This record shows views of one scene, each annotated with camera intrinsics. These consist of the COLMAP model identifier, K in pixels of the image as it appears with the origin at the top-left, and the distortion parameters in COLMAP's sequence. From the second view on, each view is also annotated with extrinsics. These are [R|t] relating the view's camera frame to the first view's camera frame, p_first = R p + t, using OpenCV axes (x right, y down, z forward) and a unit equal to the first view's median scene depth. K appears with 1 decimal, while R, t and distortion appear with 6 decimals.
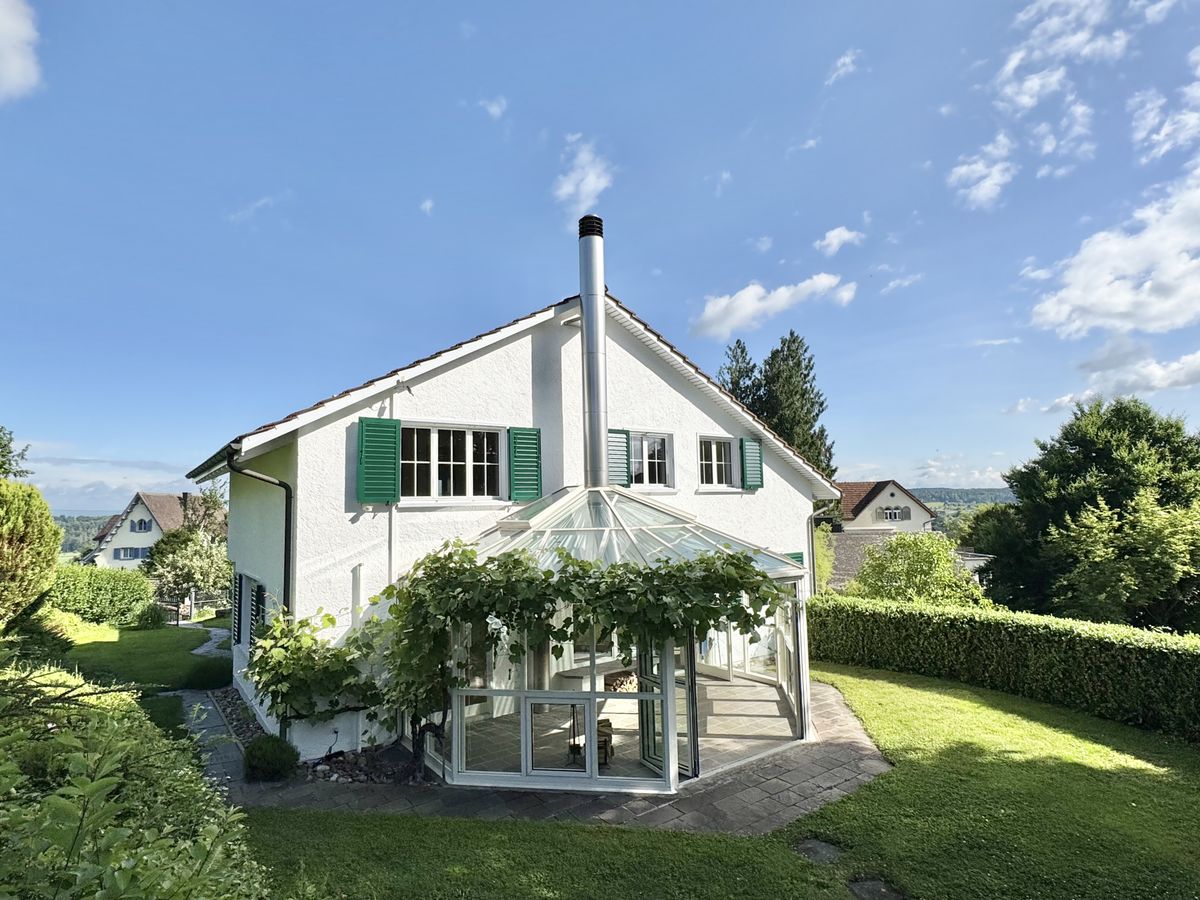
lens RADIAL K [[631.2, 0, 599.5], [0, 631.2, 451.4], [0, 0, 1]] dist [0.003726, 0.000945]
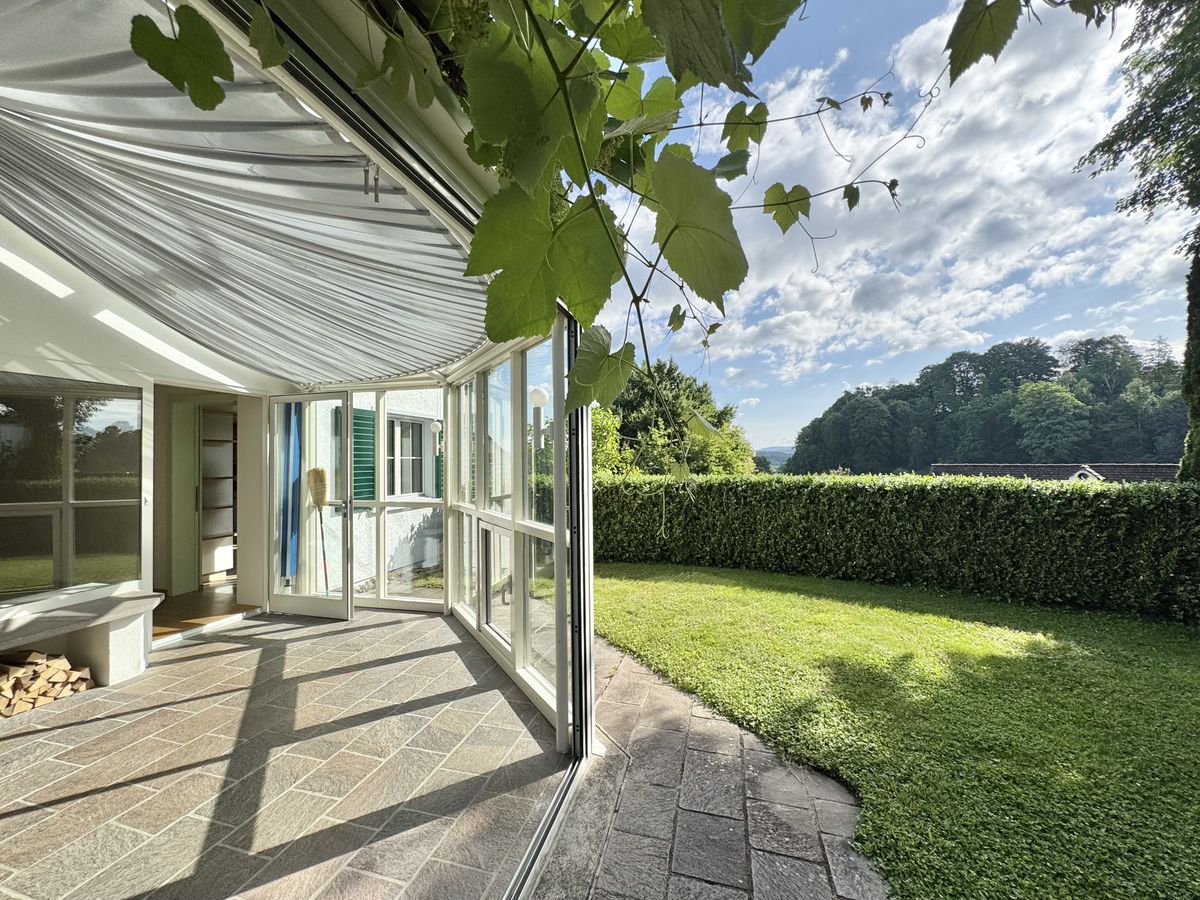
lens RADIAL K [[480.8, 0, 597.1], [0, 480.8, 452.1], [0, 0, 1]] dist [0.002112, 0.000269]
pose [[0.776009, 0.022459, 0.630321, 0.131525], [-0.064714, 0.996927, 0.044149, 0.224944], [-0.627393, -0.075051, 0.775078, 0.659558]]
